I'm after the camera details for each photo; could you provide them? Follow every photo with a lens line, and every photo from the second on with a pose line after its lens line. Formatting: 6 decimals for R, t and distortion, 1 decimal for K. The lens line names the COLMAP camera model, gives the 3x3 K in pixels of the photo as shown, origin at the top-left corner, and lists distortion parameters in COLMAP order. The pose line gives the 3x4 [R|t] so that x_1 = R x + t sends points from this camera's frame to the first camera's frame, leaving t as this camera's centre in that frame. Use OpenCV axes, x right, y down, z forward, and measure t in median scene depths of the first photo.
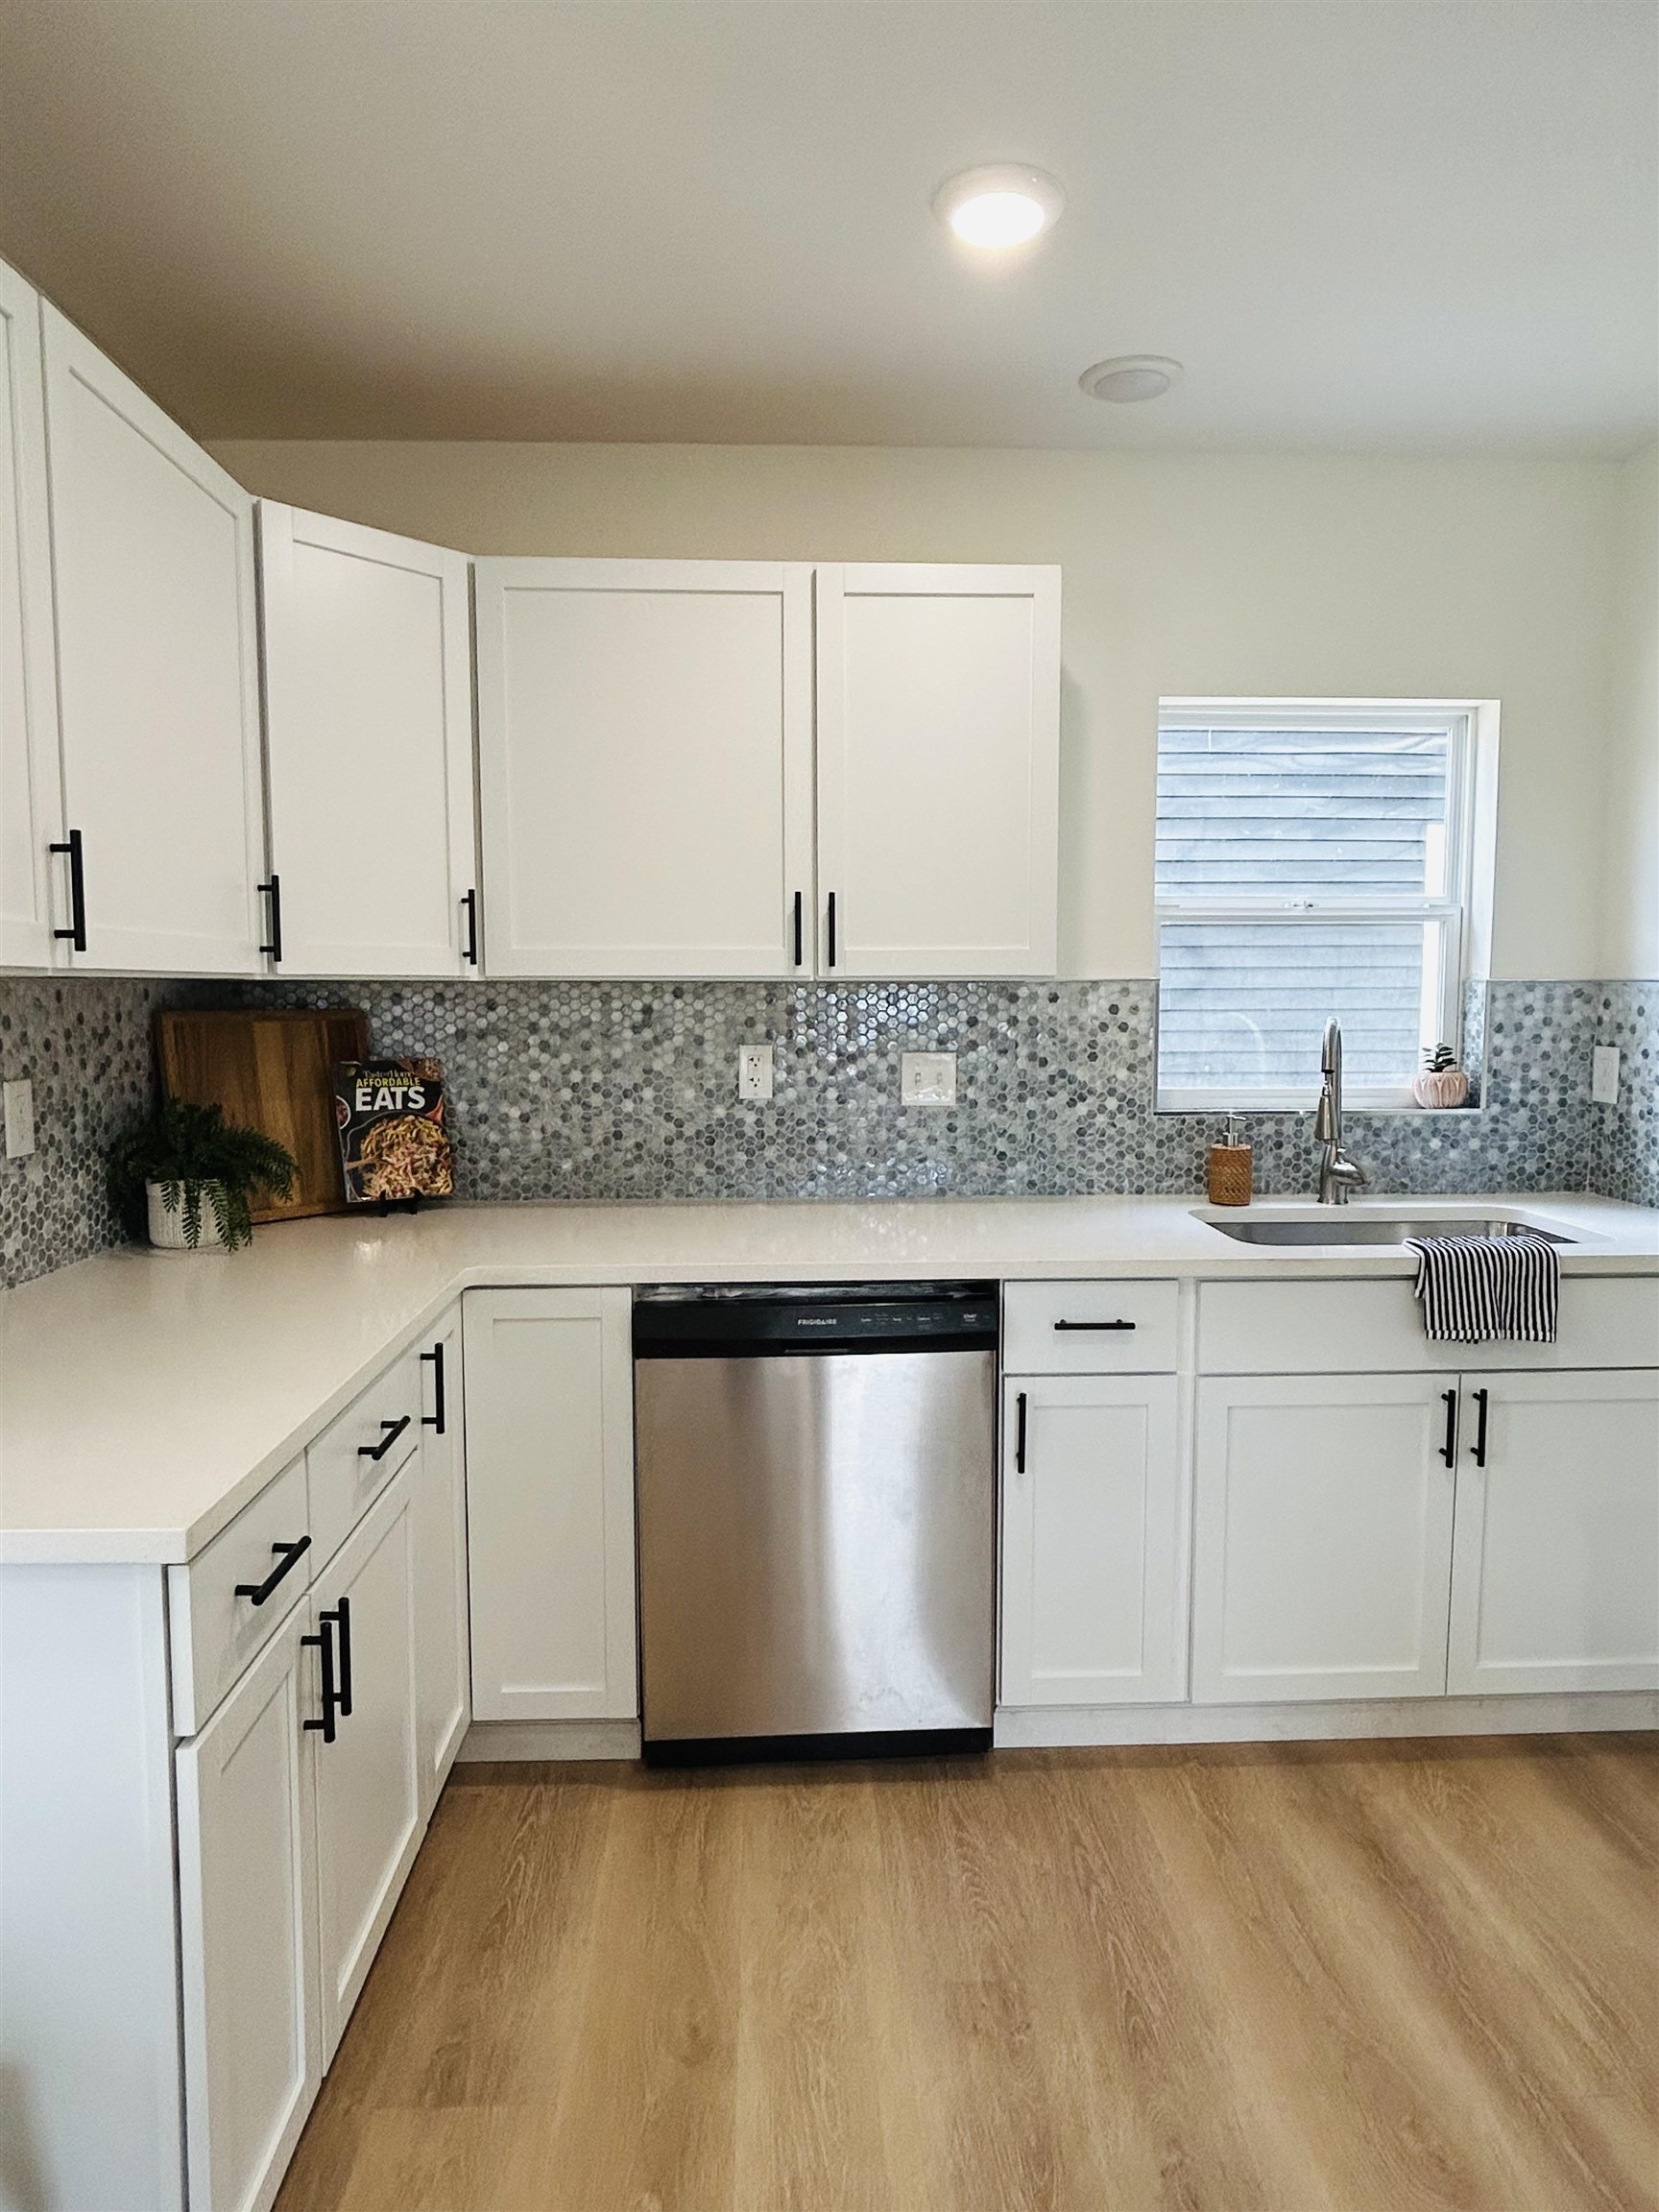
lens RADIAL K [[1296.5, 0, 830.9], [0, 1296.5, 1105.6], [0, 0, 1]] dist [-0.007478, -0.001733]
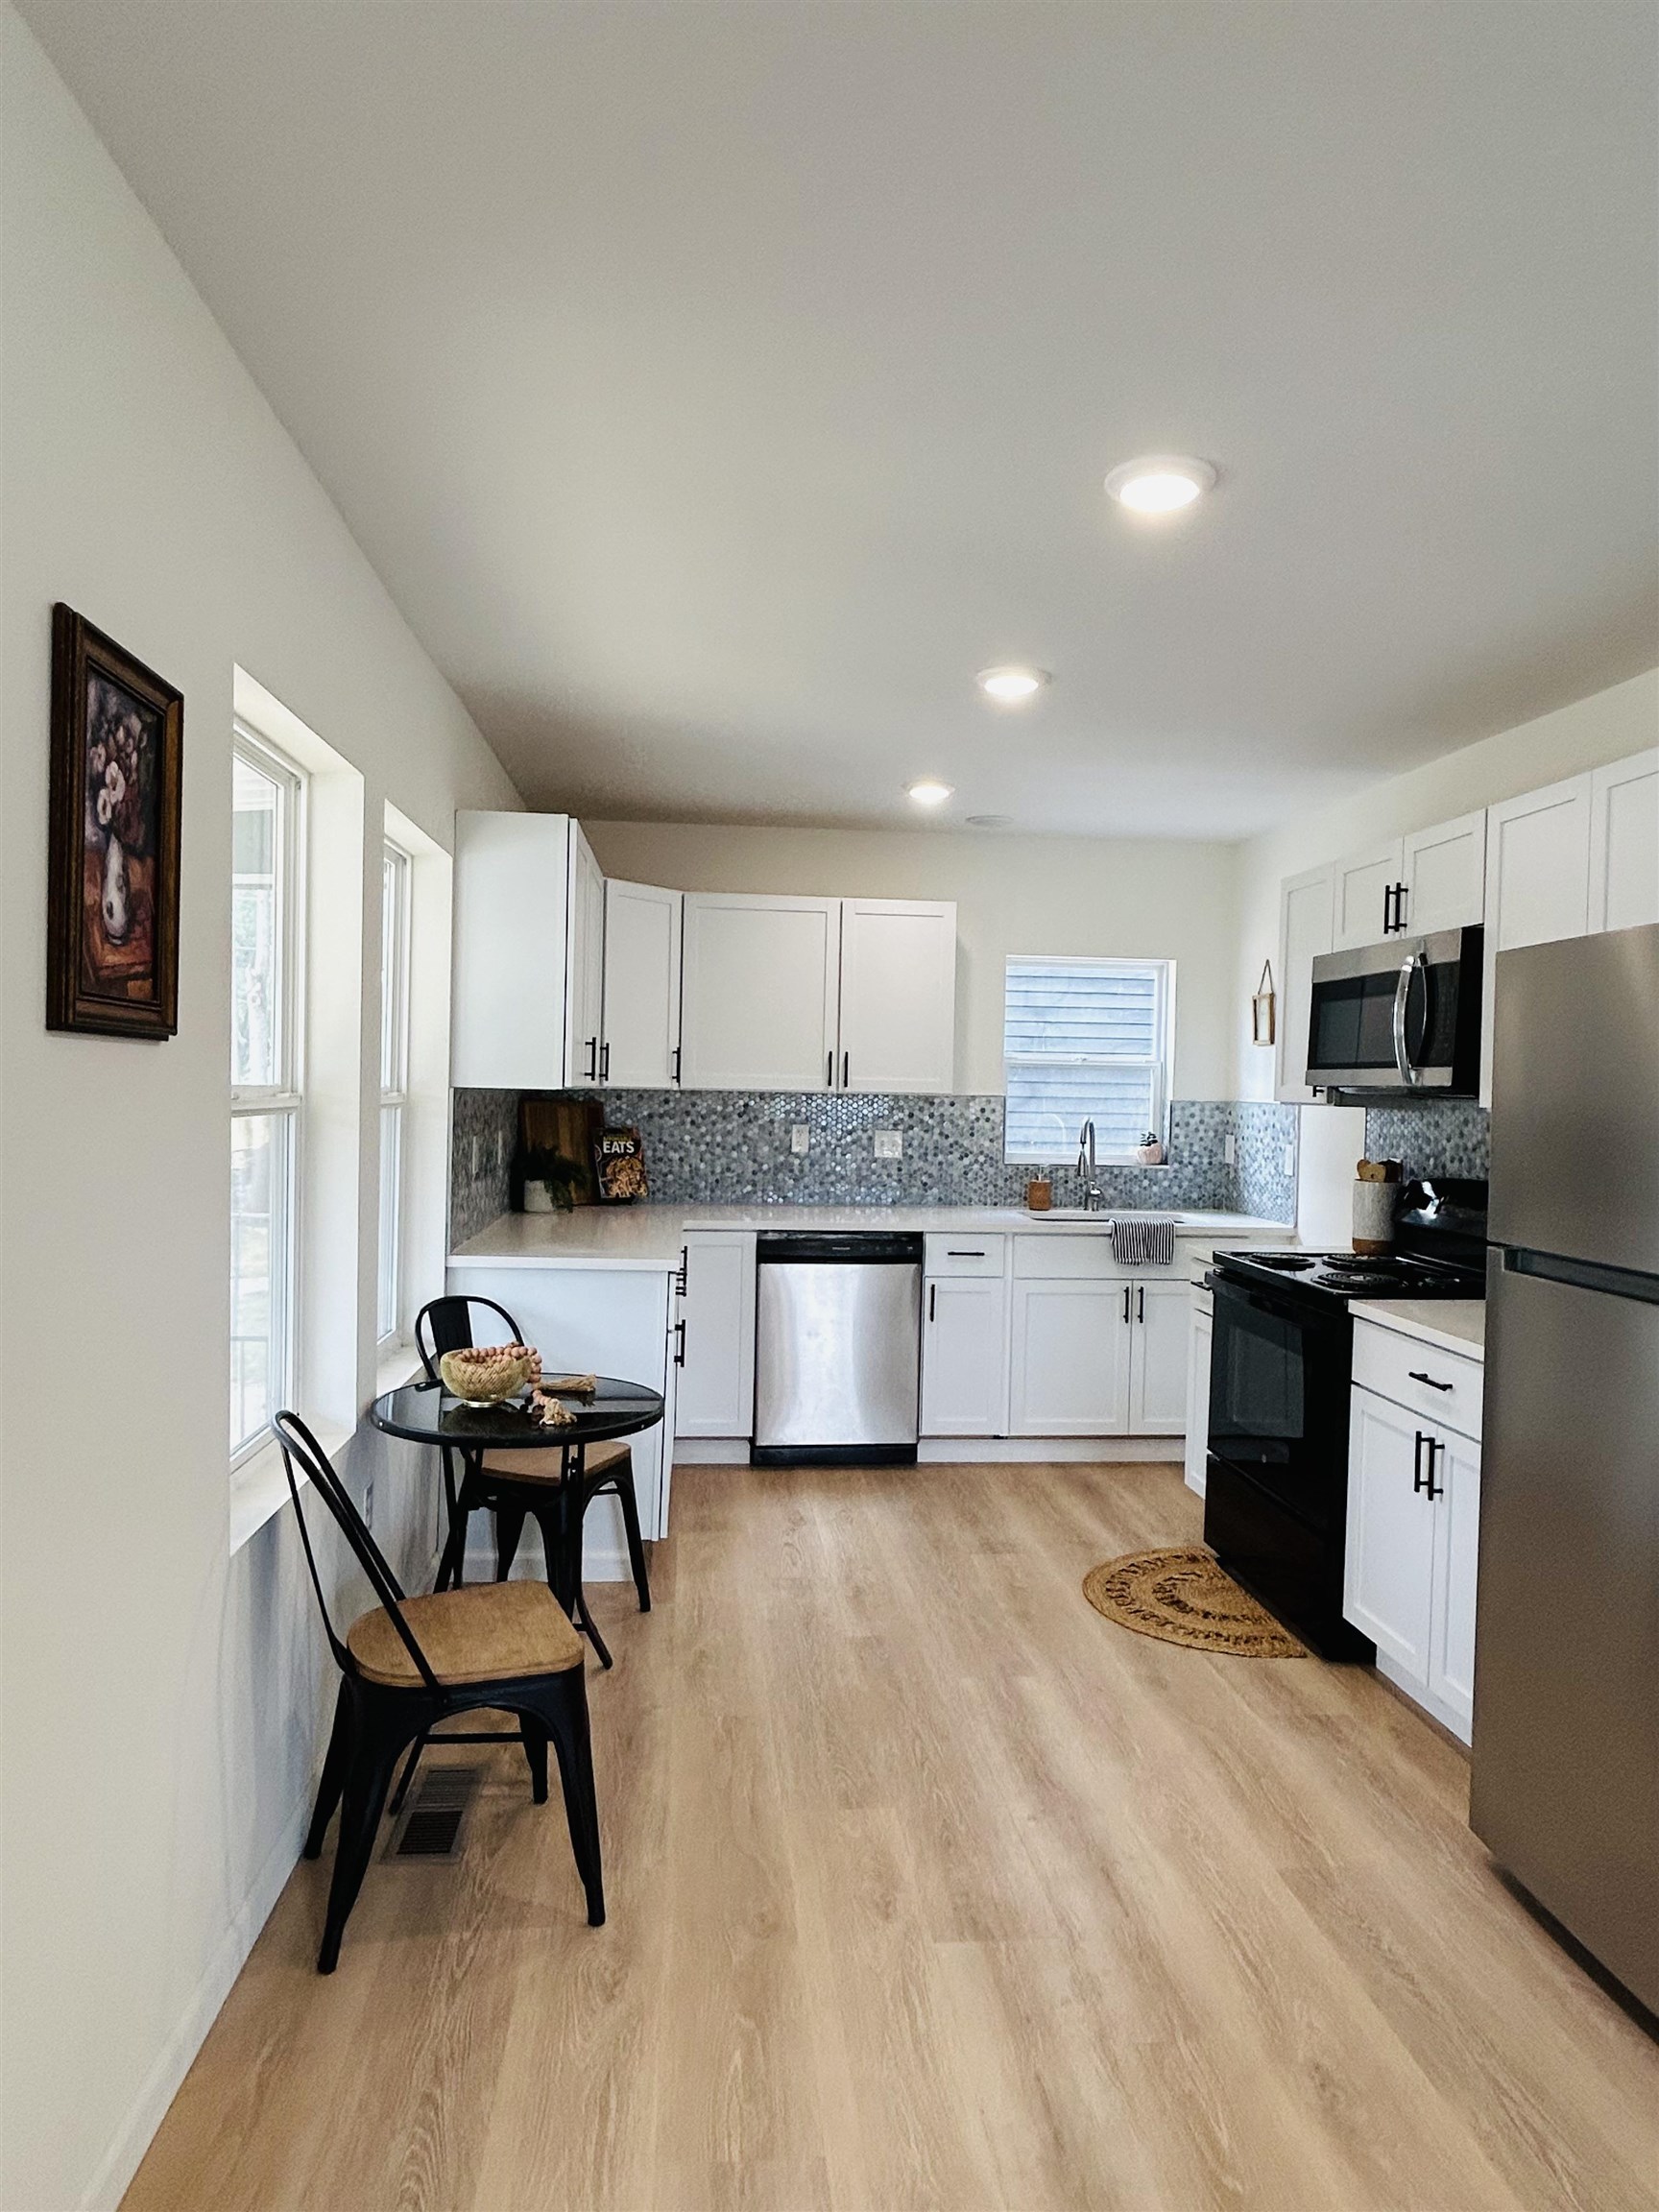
lens RADIAL K [[1296.5, 0, 824.0], [0, 1296.5, 1105.5], [0, 0, 1]] dist [-0.007478, -0.001733]
pose [[0.998370, 0.022875, 0.052297, -0.126681], [-0.018988, 0.997104, -0.073648, 0.068144], [-0.053830, 0.072534, 0.995912, -0.958770]]
